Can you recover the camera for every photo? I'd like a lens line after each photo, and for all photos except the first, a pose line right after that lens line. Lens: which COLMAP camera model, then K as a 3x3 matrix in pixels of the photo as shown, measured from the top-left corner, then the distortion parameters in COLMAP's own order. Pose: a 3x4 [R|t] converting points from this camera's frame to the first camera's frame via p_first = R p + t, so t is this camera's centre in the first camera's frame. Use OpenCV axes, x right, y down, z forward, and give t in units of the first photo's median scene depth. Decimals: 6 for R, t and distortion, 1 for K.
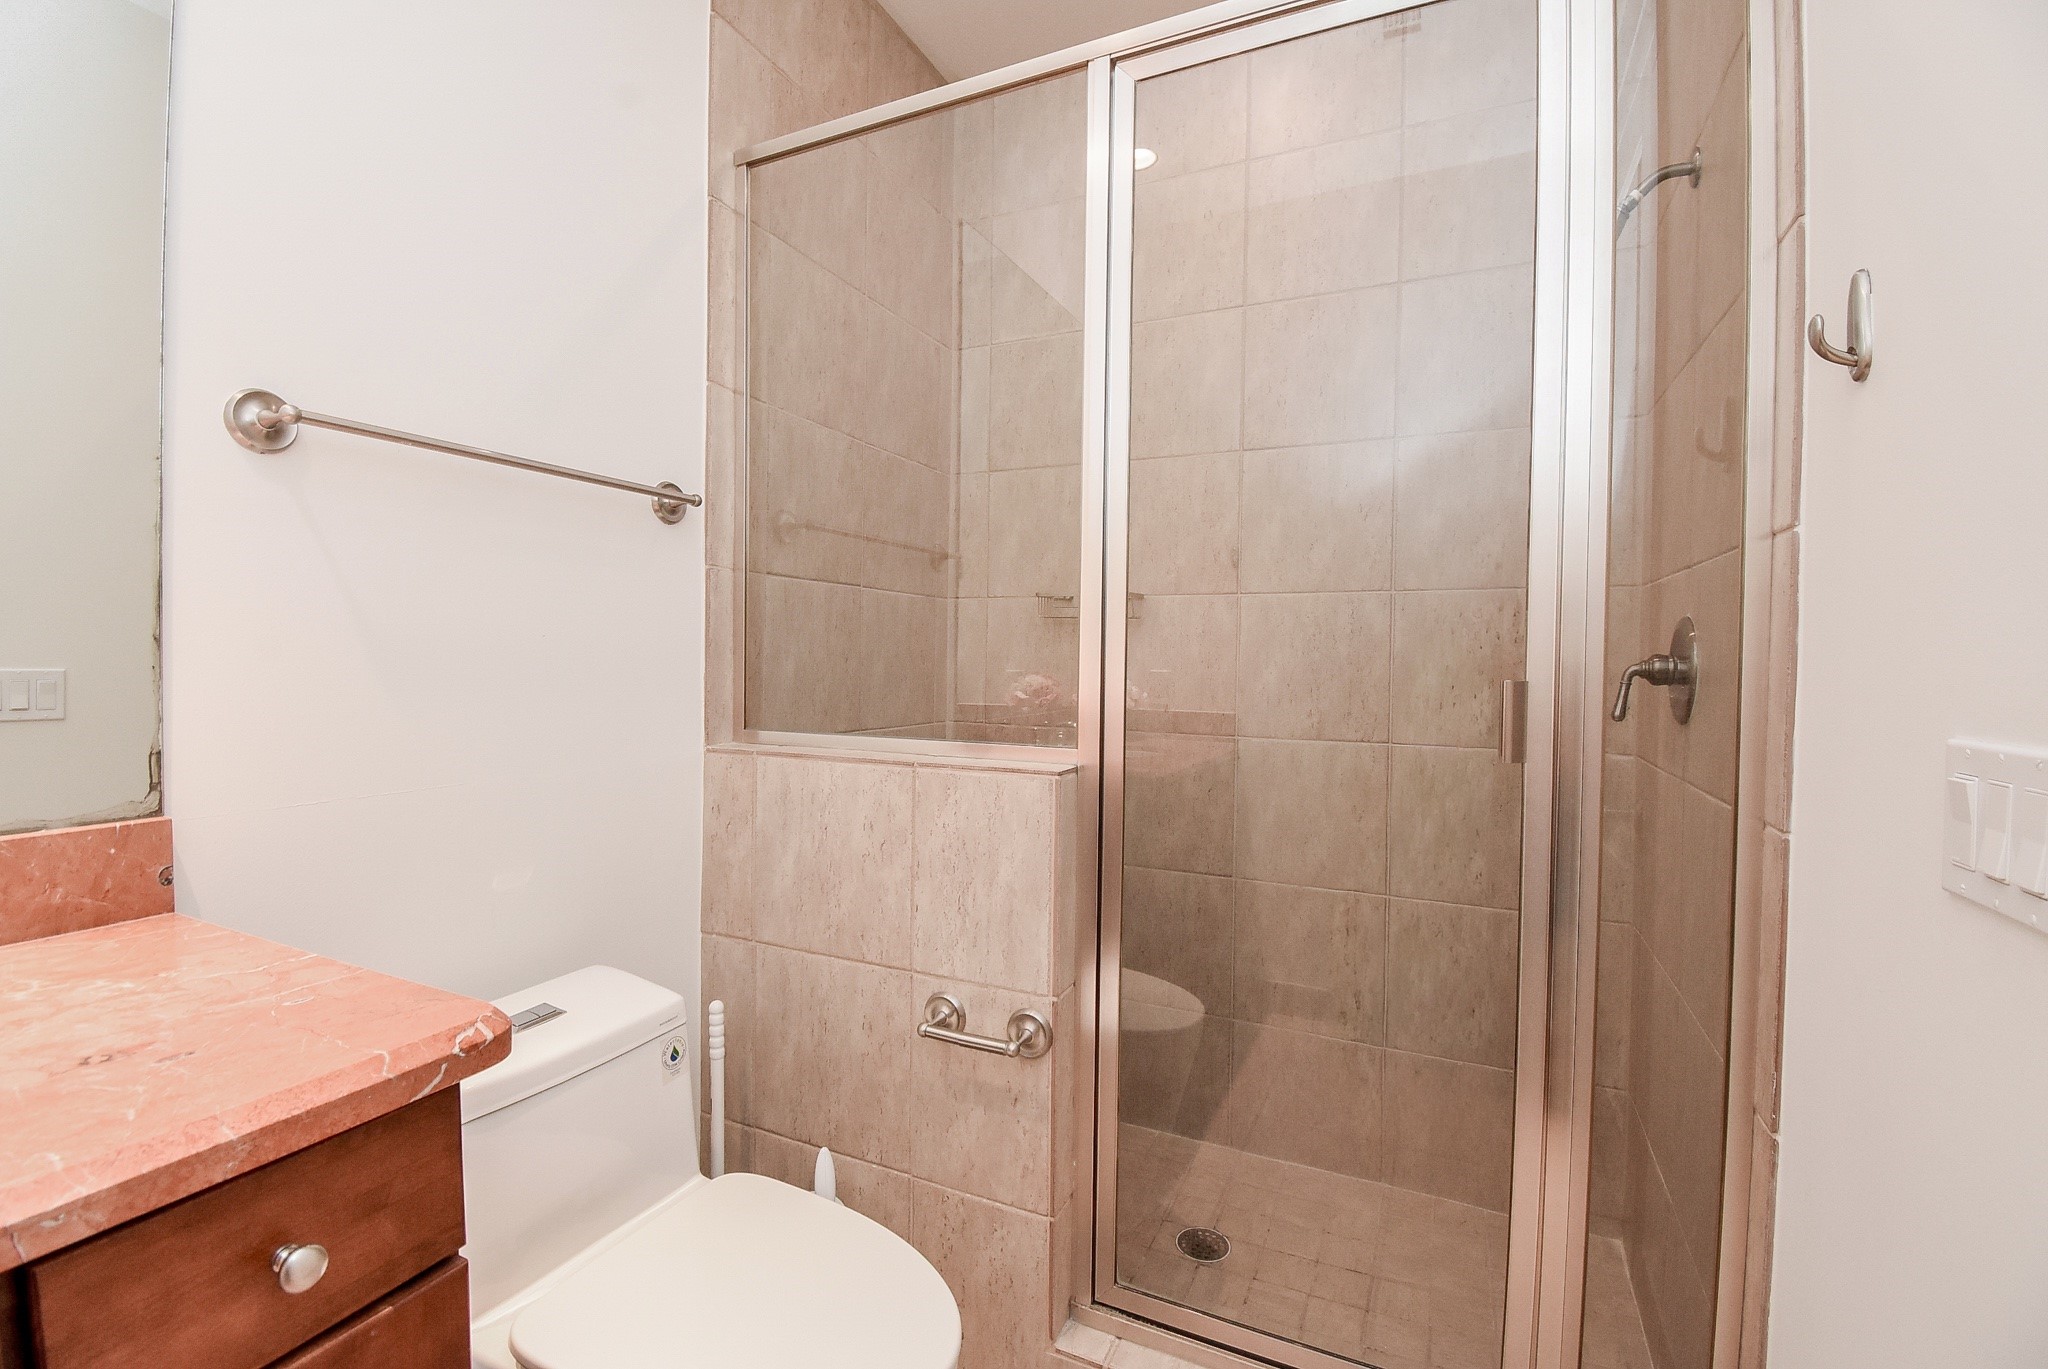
lens RADIAL K [[902.8, 0, 1020.7], [0, 902.8, 673.5], [0, 0, 1]] dist [0.017494, -0.023812]
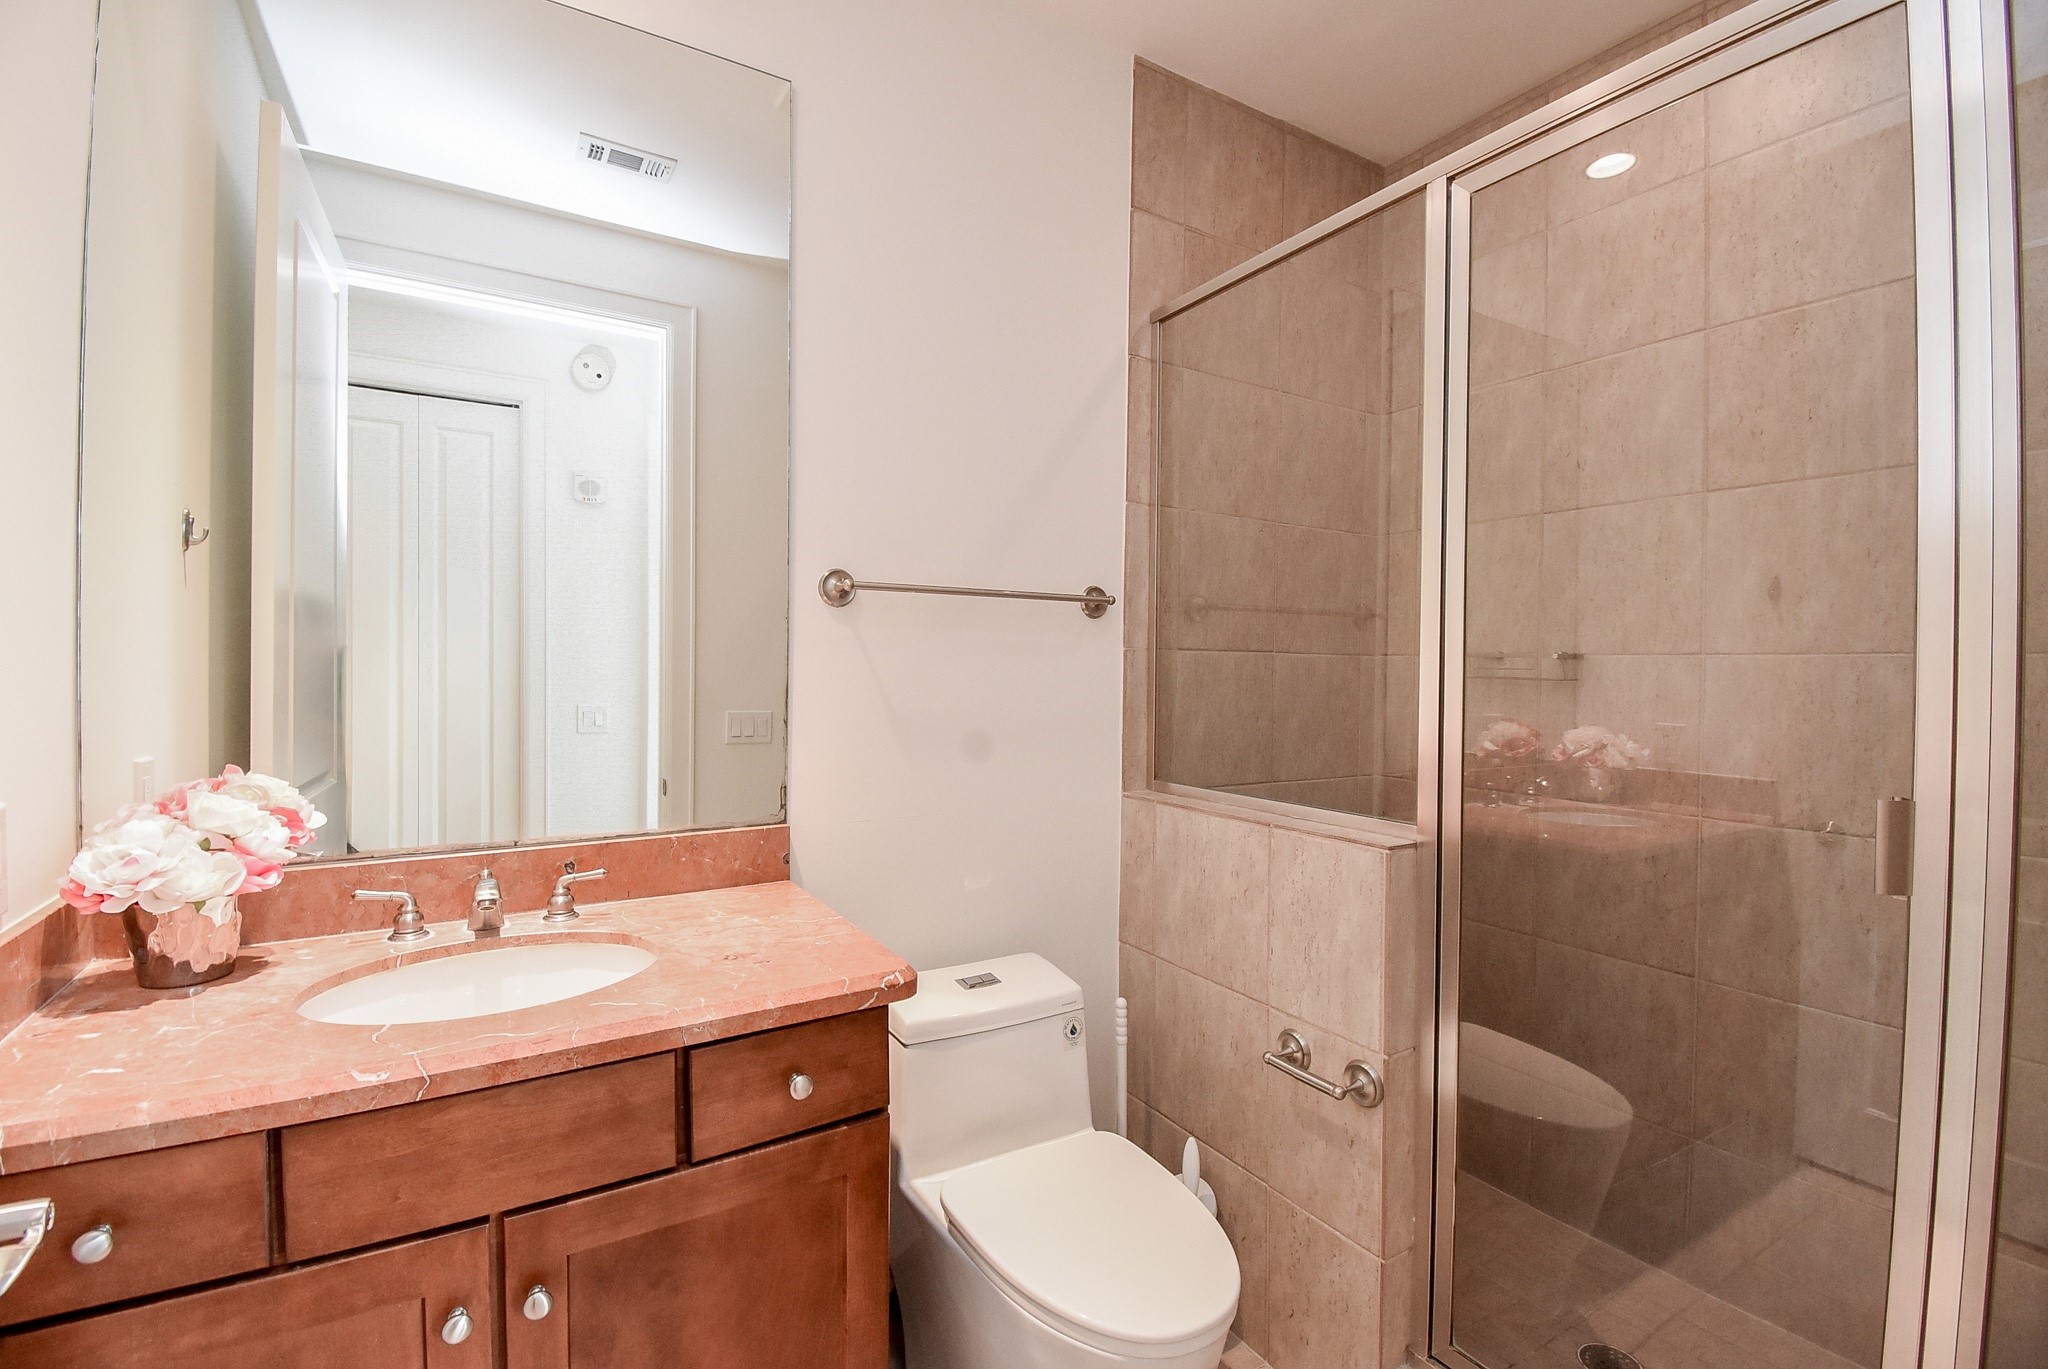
lens RADIAL K [[902.8, 0, 1020.7], [0, 902.8, 673.5], [0, 0, 1]] dist [0.017494, -0.023812]
pose [[0.835863, 0.000639, -0.548938, 0.243911], [-0.011096, 0.999815, -0.015733, -0.069617], [0.548826, 0.019241, 0.835715, -0.138483]]
